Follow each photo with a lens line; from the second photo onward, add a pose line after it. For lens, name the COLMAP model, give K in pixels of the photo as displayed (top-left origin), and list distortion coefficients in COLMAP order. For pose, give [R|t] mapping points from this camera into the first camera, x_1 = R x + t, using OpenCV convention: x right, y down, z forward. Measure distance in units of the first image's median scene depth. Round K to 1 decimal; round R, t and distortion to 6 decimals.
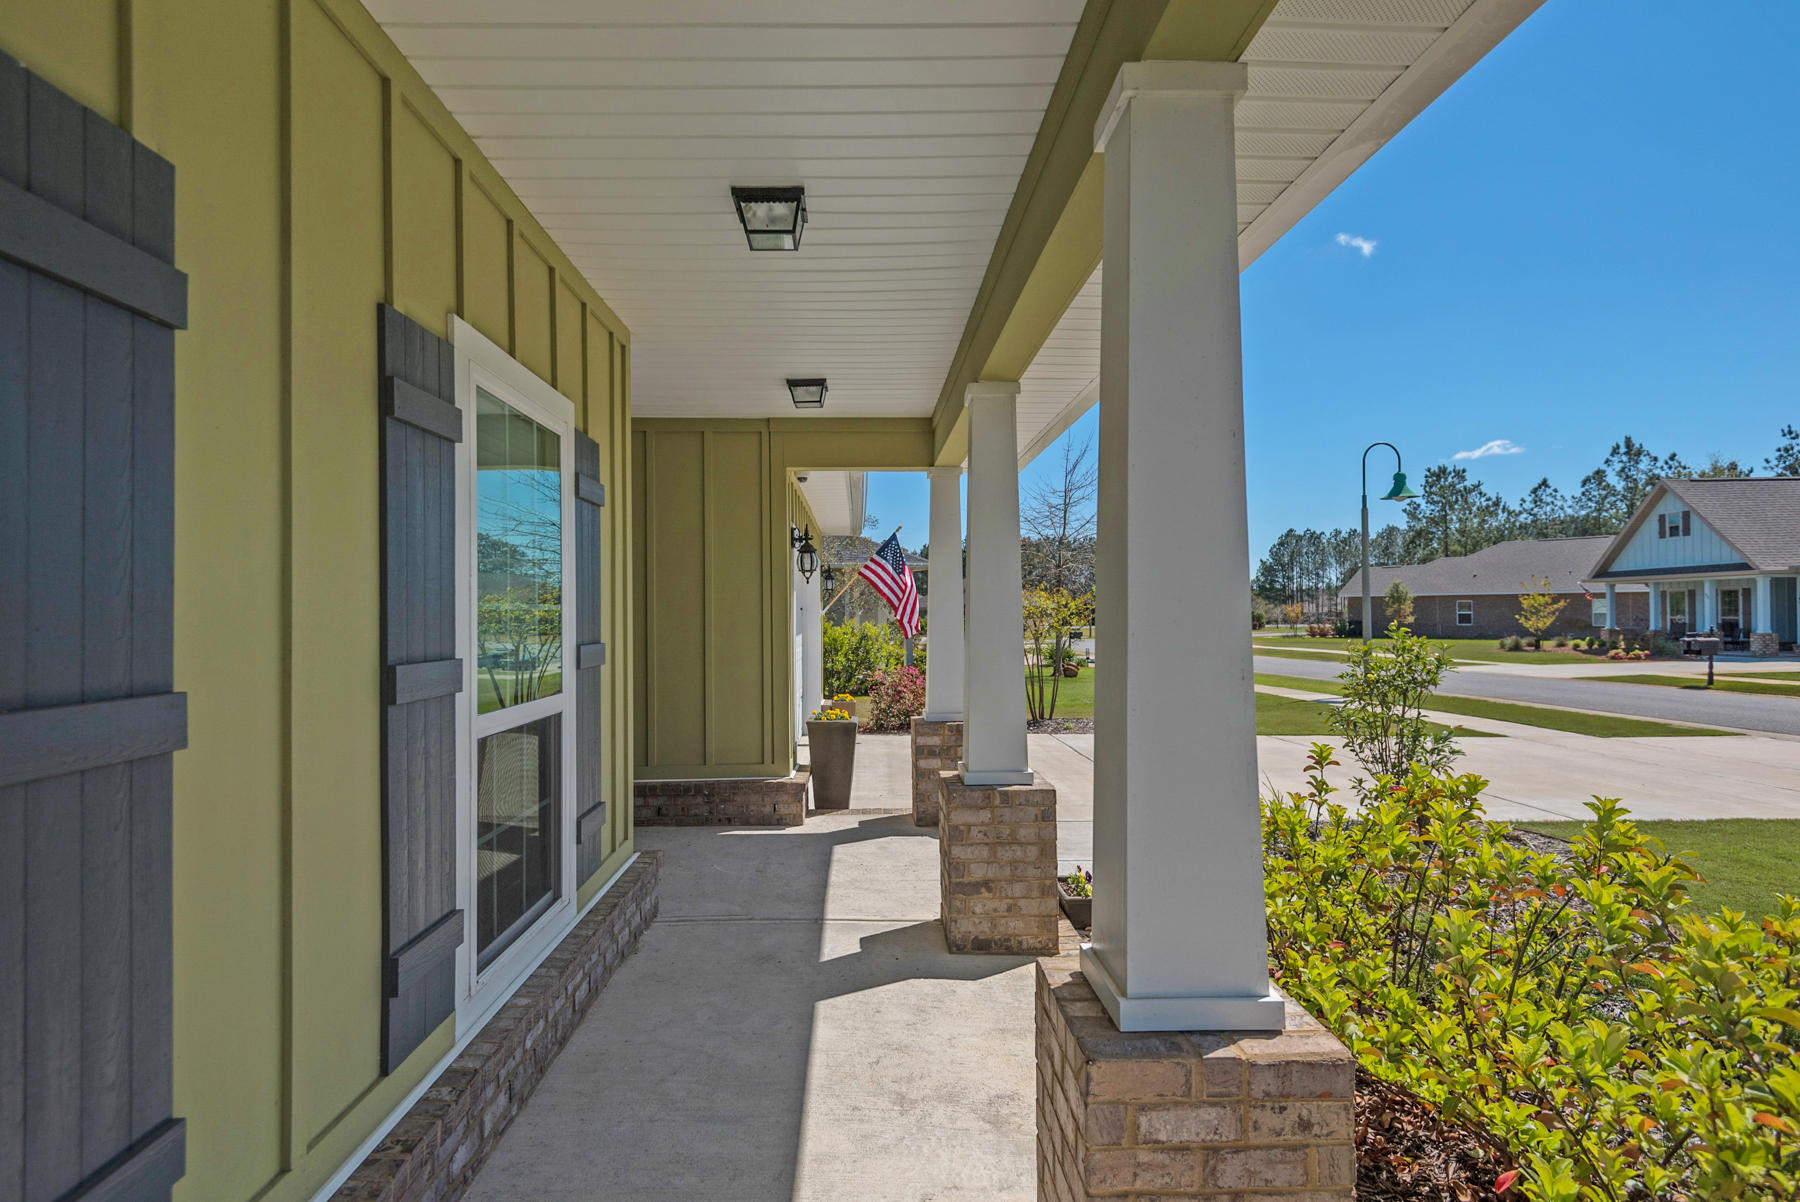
lens RADIAL K [[992.7, 0, 900.0], [0, 992.7, 601.0], [0, 0, 1]] dist [0.000736, 0.000014]
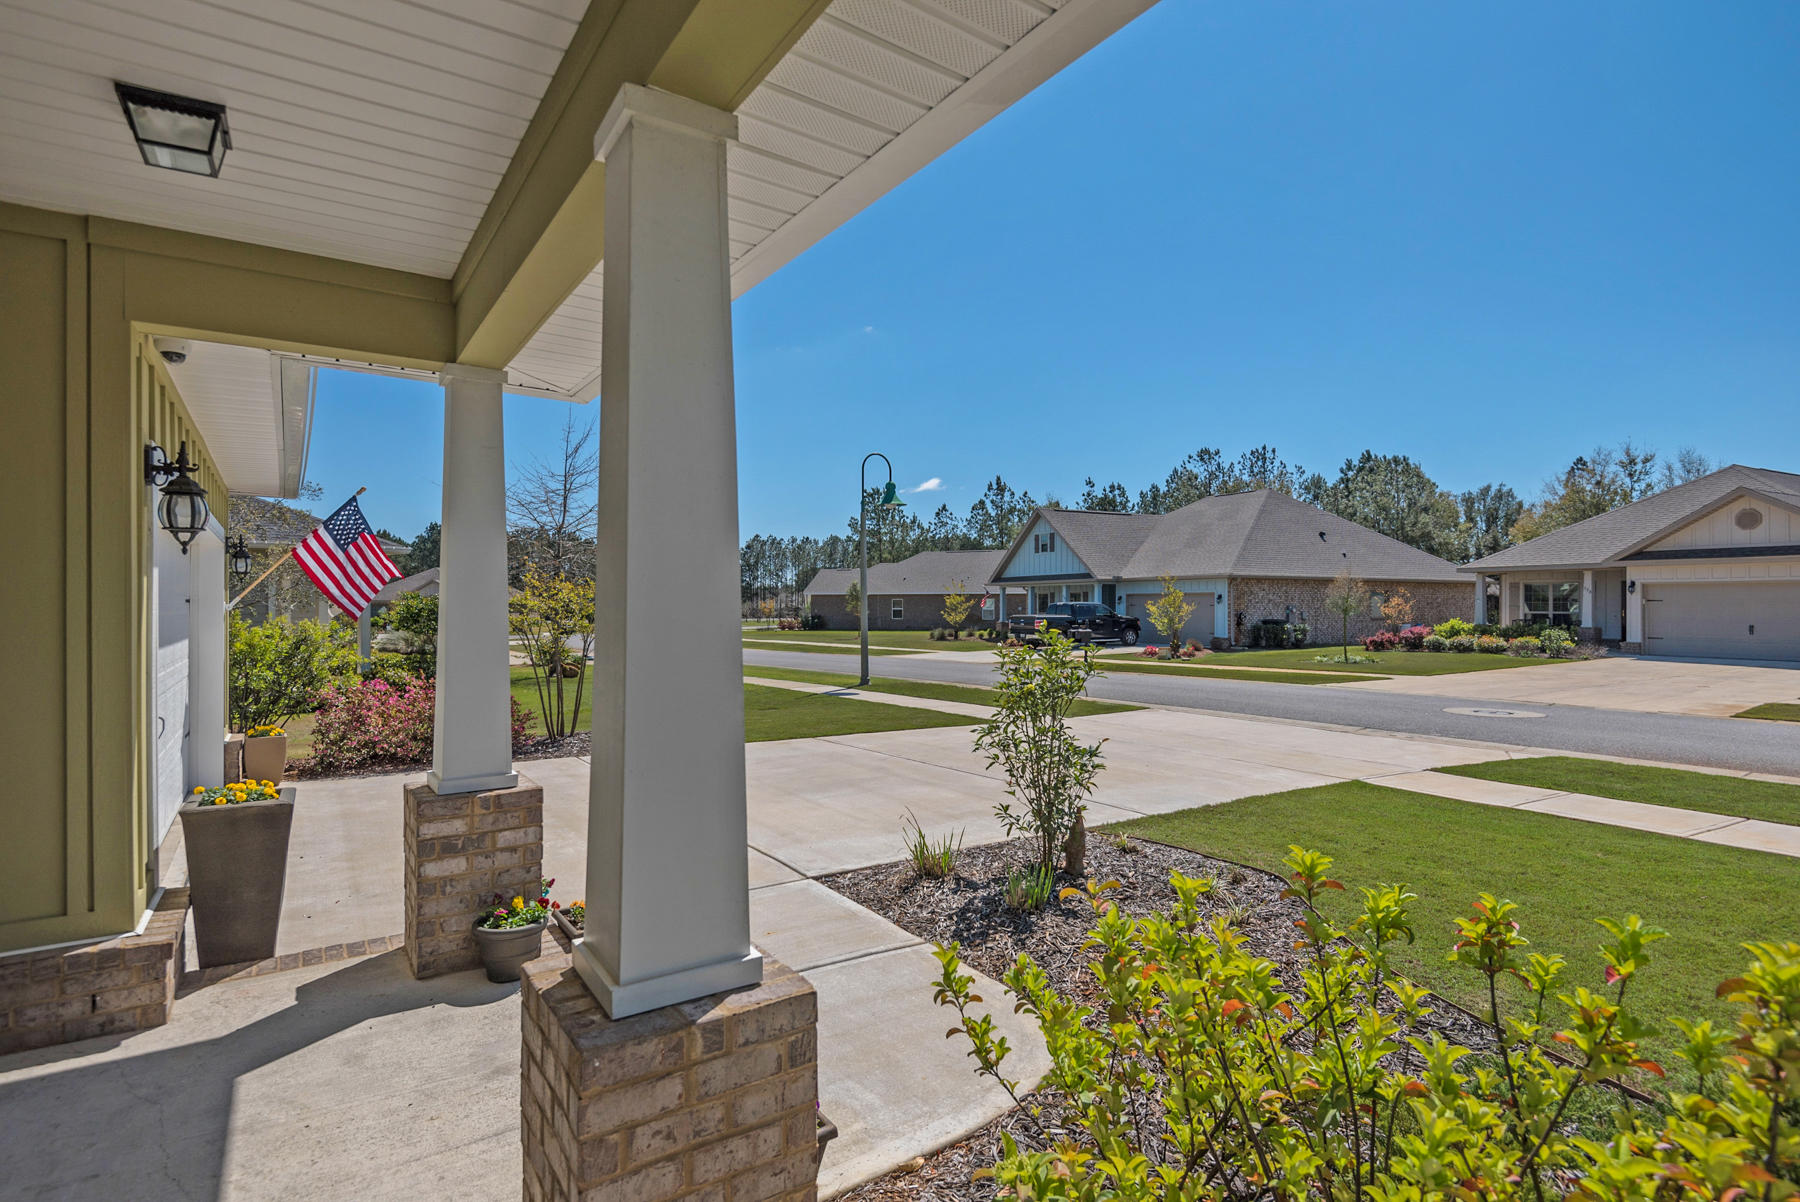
lens RADIAL K [[882.7, 0, 900.0], [0, 882.7, 601.0], [0, 0, 1]] dist [0.023670, -0.019896]
pose [[0.846183, 0.009083, 0.532816, -0.008924], [-0.011595, 0.999932, 0.001367, 0.001078], [-0.532767, -0.007335, 0.846230, 0.158800]]
